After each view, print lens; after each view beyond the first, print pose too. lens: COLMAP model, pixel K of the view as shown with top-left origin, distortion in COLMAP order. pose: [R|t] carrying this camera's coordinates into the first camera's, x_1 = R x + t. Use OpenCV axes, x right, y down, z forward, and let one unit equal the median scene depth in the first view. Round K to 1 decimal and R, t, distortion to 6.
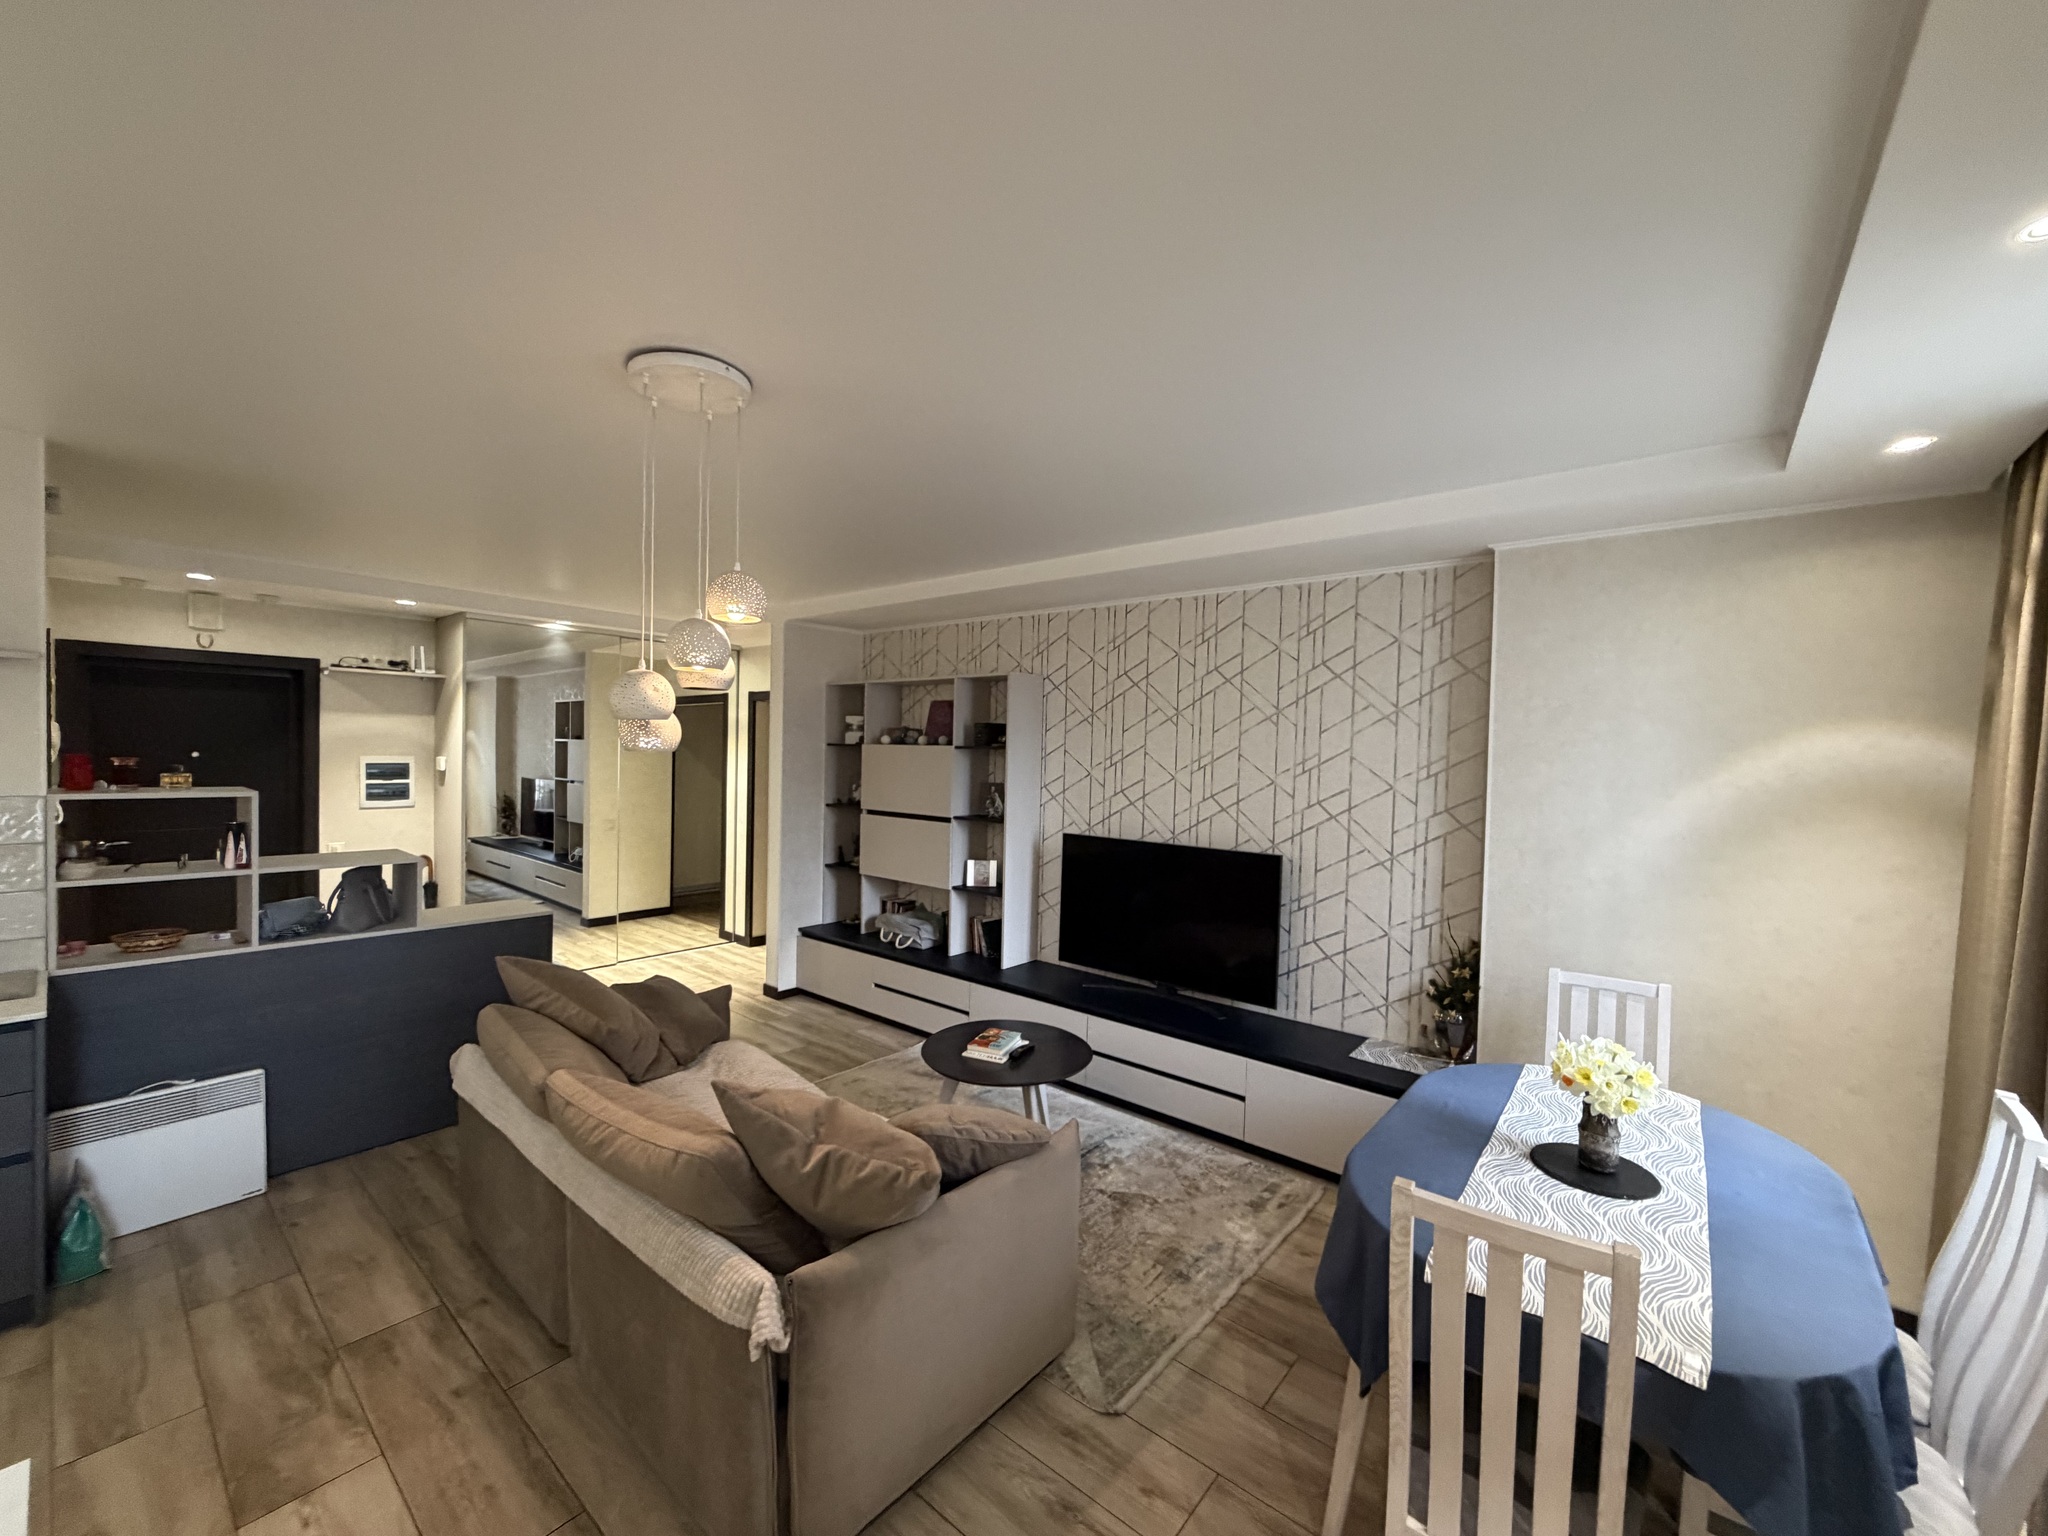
lens RADIAL K [[808.6, 0, 1018.5], [0, 808.6, 775.4], [0, 0, 1]] dist [0.000497, 0.000081]
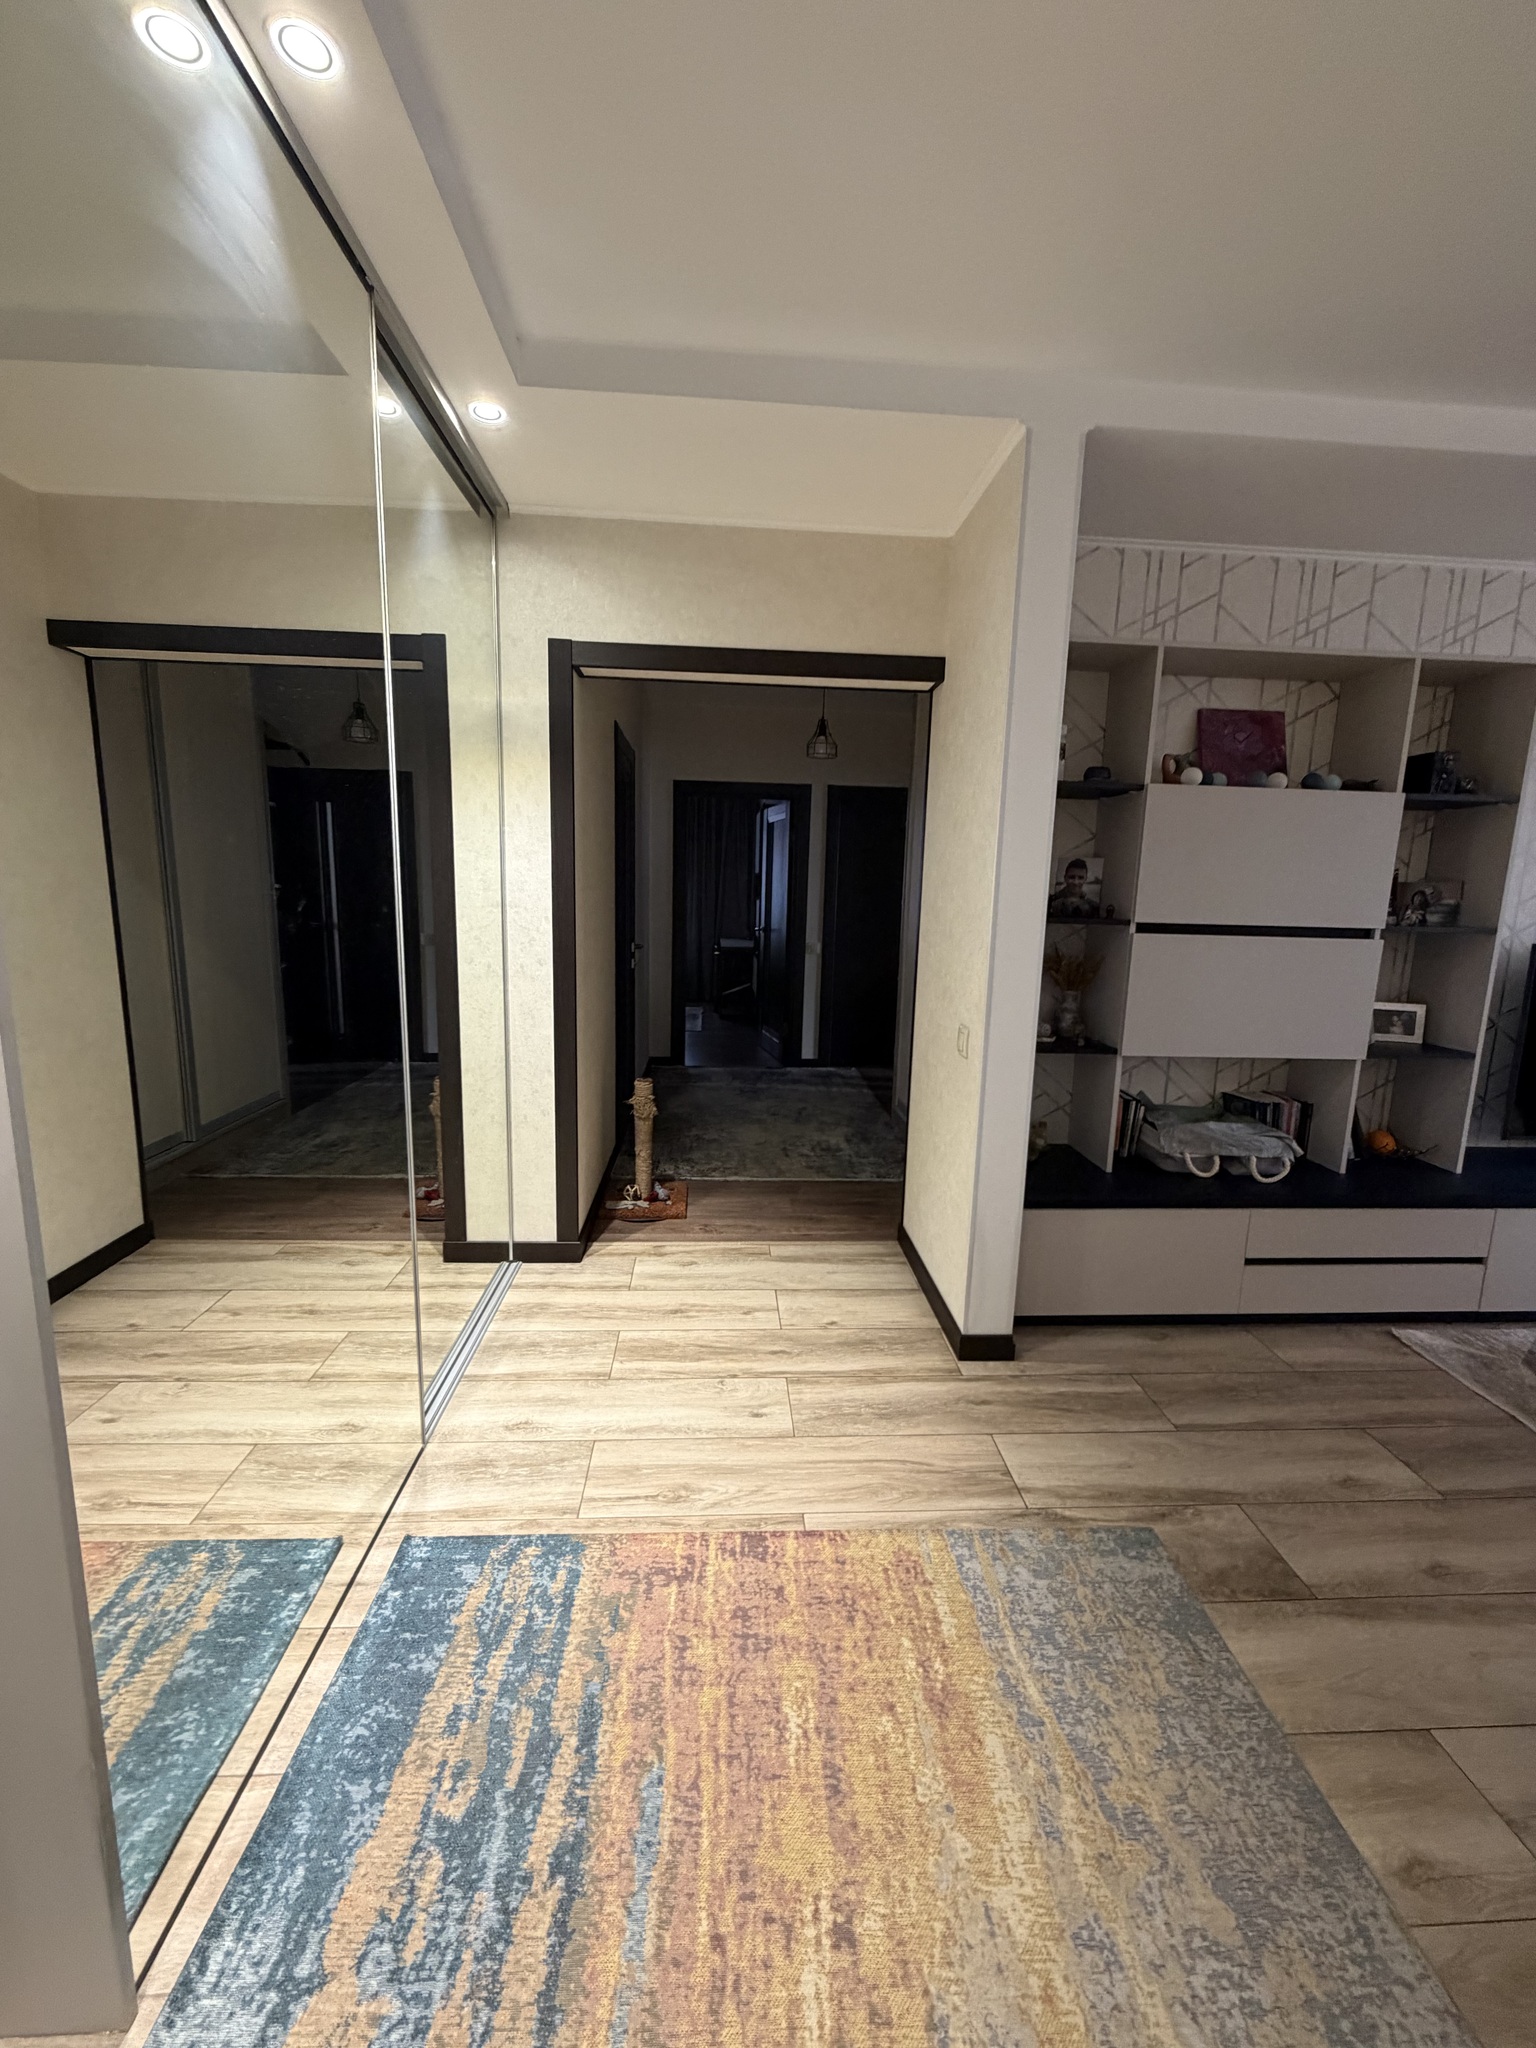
lens RADIAL K [[813.6, 0, 768.0], [0, 813.6, 1019.4], [0, 0, 1]] dist [-0.000530, 0.000092]
pose [[0.725981, -0.115667, 0.677918, -0.681102], [0.010801, 0.987551, 0.156931, 0.020456], [-0.687630, -0.106607, 0.718193, 0.793499]]
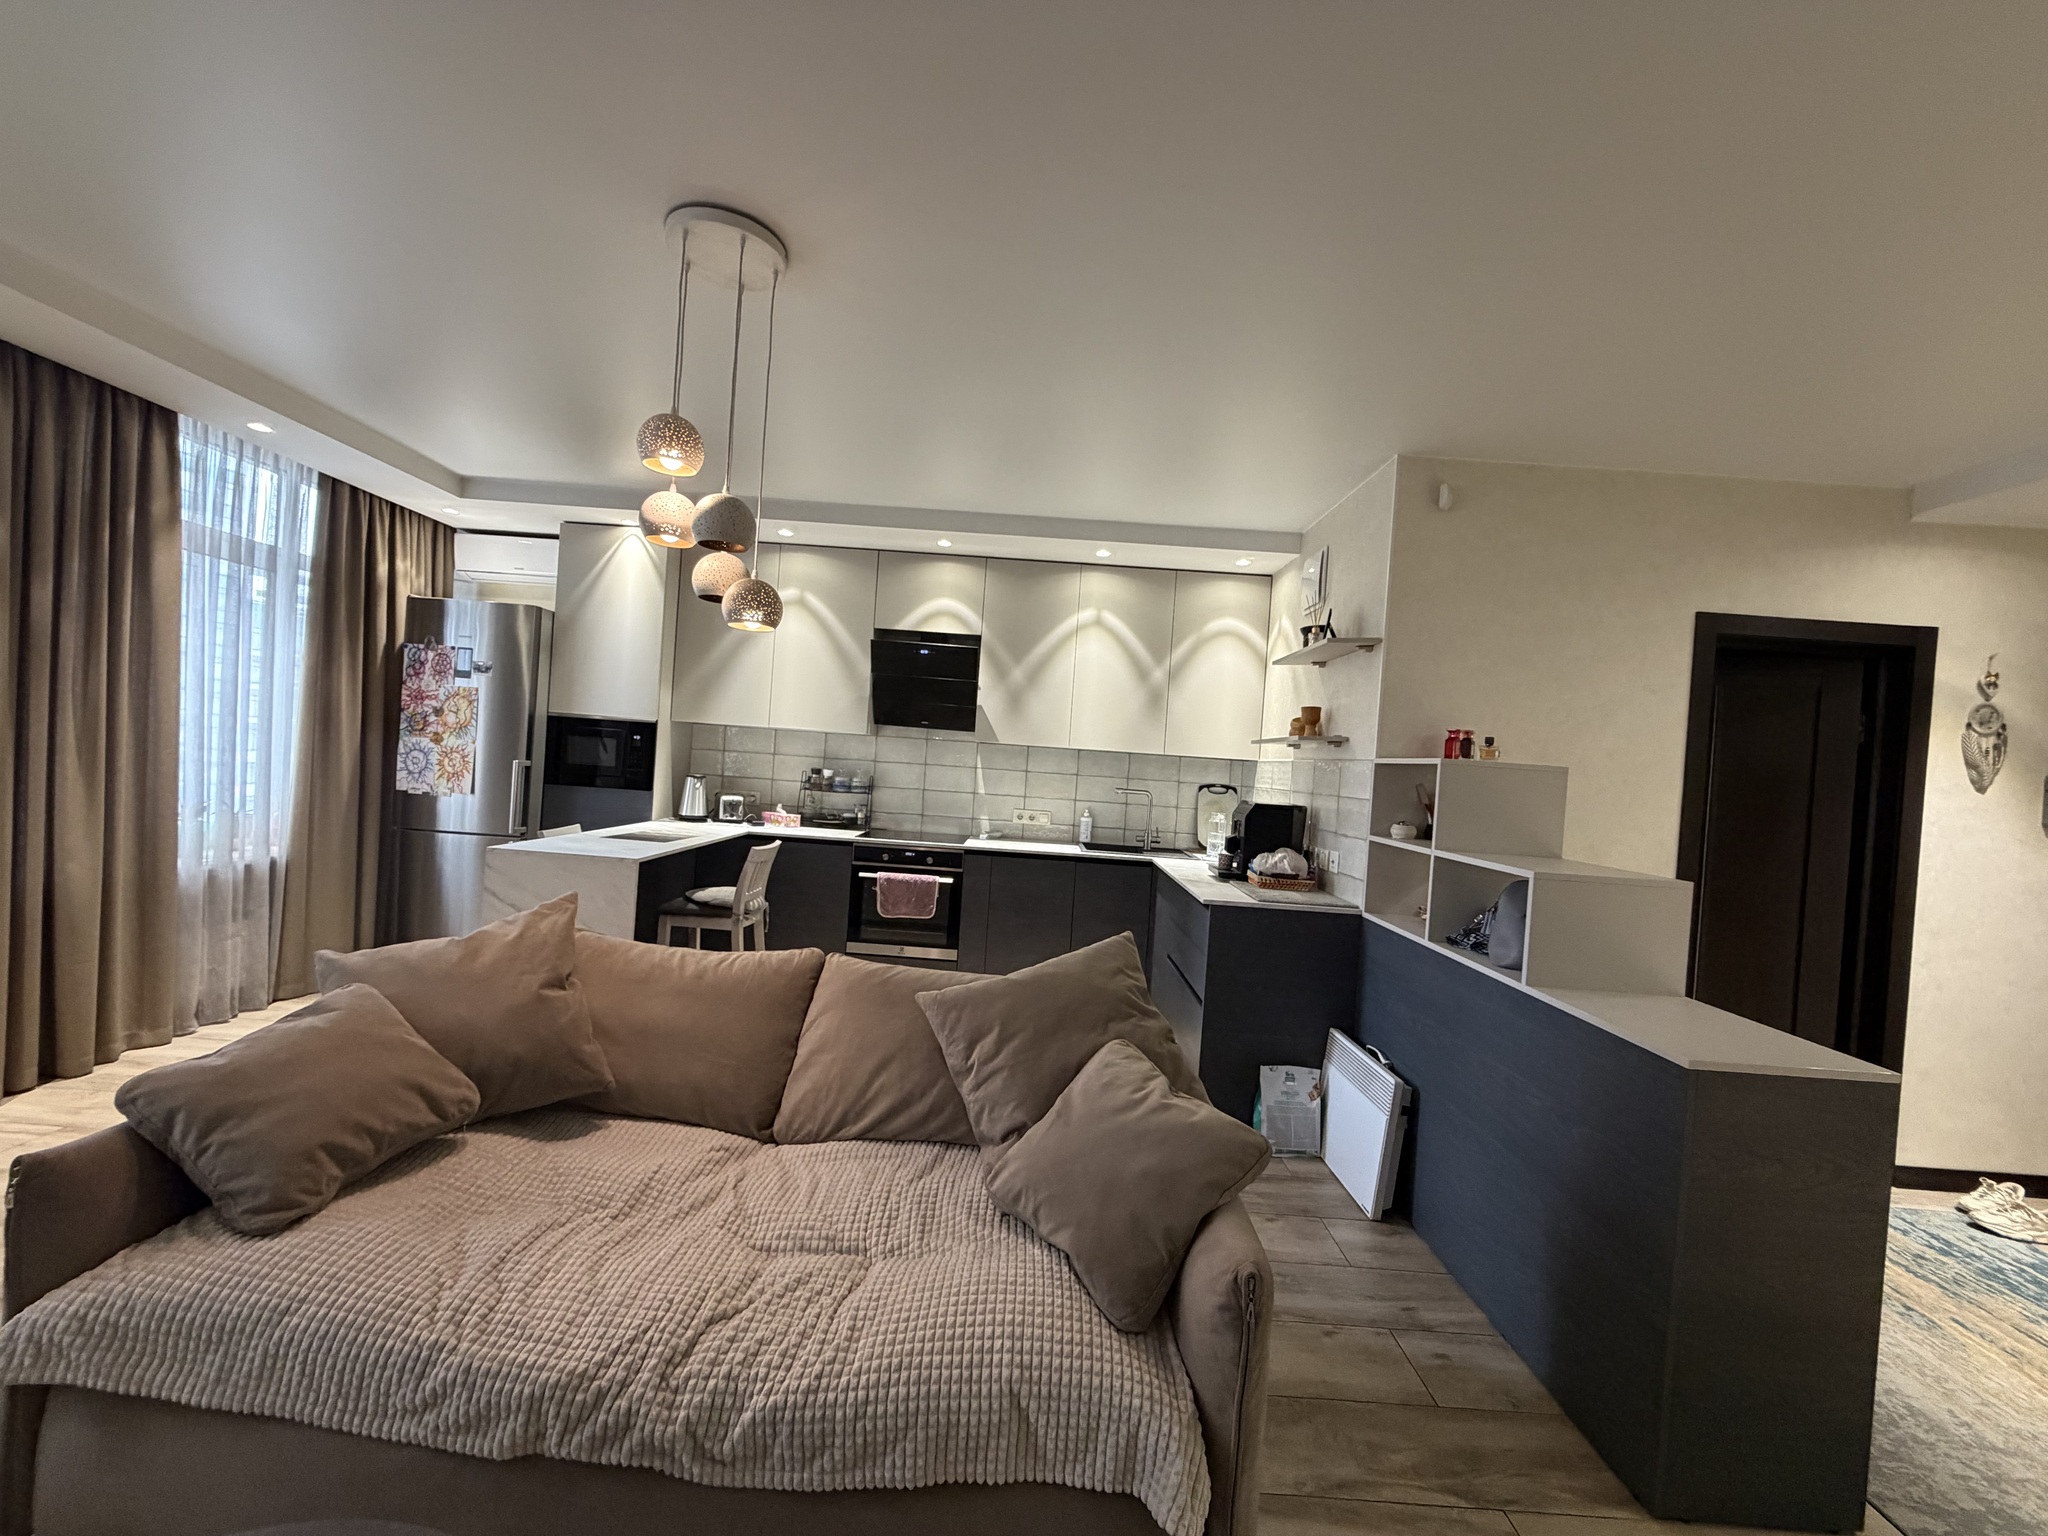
lens RADIAL K [[813.6, 0, 1019.7], [0, 813.6, 770.4], [0, 0, 1]] dist [-0.000530, 0.000092]
pose [[-0.766663, -0.071201, -0.638090, -0.033014], [-0.105357, 0.994311, 0.015636, 0.036998], [0.633346, 0.079215, -0.769803, 0.770935]]
